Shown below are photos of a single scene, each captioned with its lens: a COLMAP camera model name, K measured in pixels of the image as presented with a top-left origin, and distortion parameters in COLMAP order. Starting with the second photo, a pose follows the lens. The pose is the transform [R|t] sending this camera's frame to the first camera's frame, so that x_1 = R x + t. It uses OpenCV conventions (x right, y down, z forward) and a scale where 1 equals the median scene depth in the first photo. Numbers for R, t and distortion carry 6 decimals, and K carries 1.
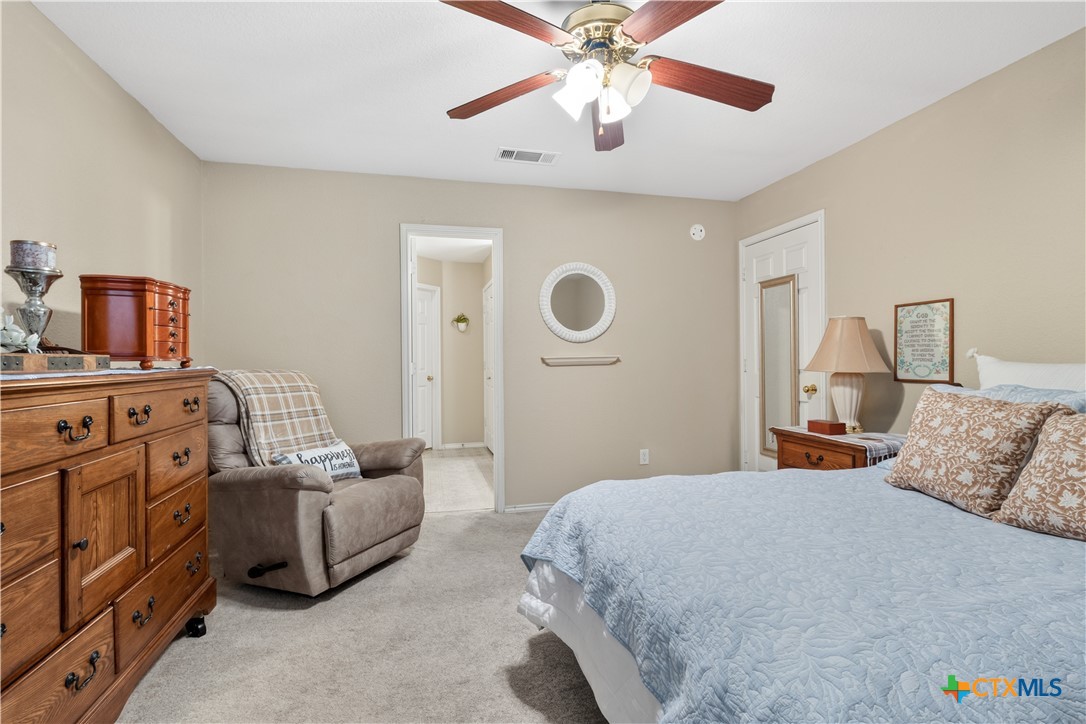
lens RADIAL K [[511.3, 0, 541.9], [0, 511.3, 367.6], [0, 0, 1]] dist [0.001112, 0.000697]
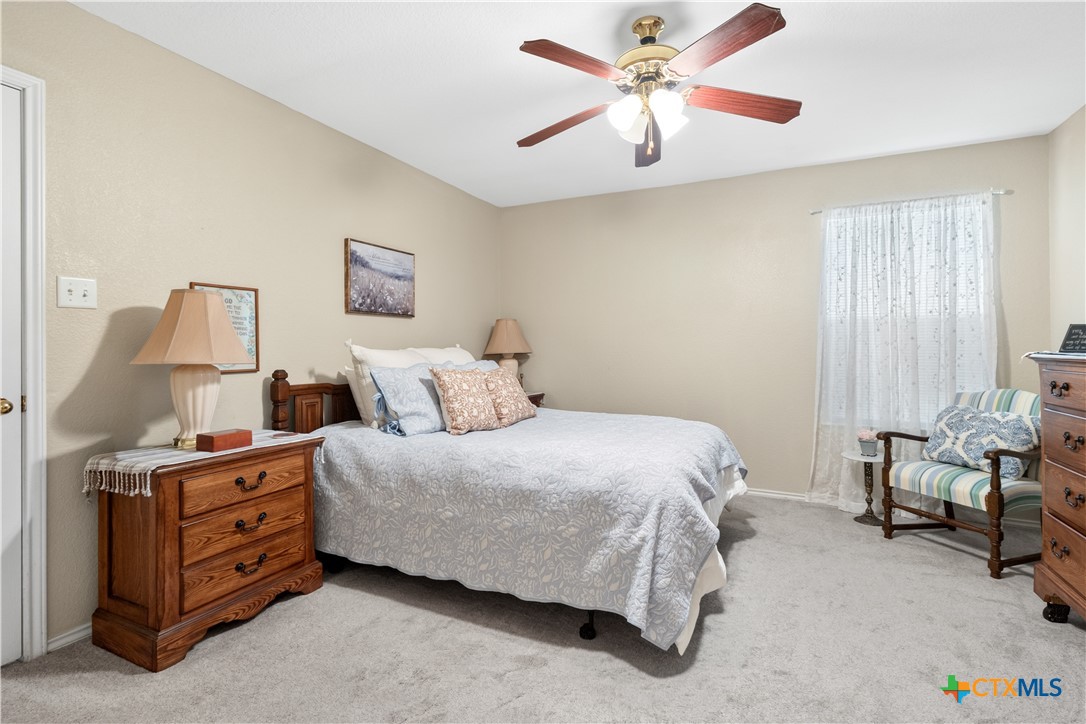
lens RADIAL K [[513.9, 0, 541.0], [0, 513.9, 344.1], [0, 0, 1]] dist [0.001916, 0.000833]
pose [[-0.771224, 0.009334, 0.636495, -0.292357], [0.009397, 0.999950, -0.003278, -0.015382], [-0.636494, 0.003453, -0.771274, 1.411833]]
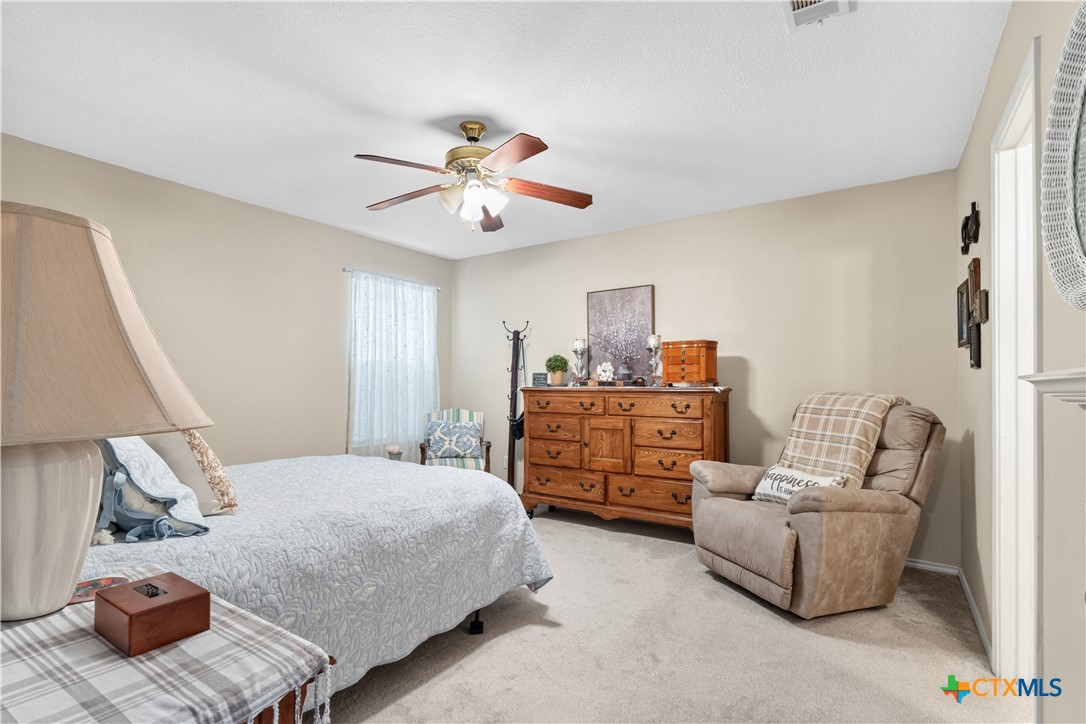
lens RADIAL K [[515.9, 0, 544.3], [0, 515.9, 379.1], [0, 0, 1]] dist [0.001781, 0.000582]
pose [[-0.746561, -0.000127, -0.665317, 0.658346], [-0.002924, 0.999991, 0.003090, -0.026806], [0.665310, 0.004252, -0.746555, 1.531005]]
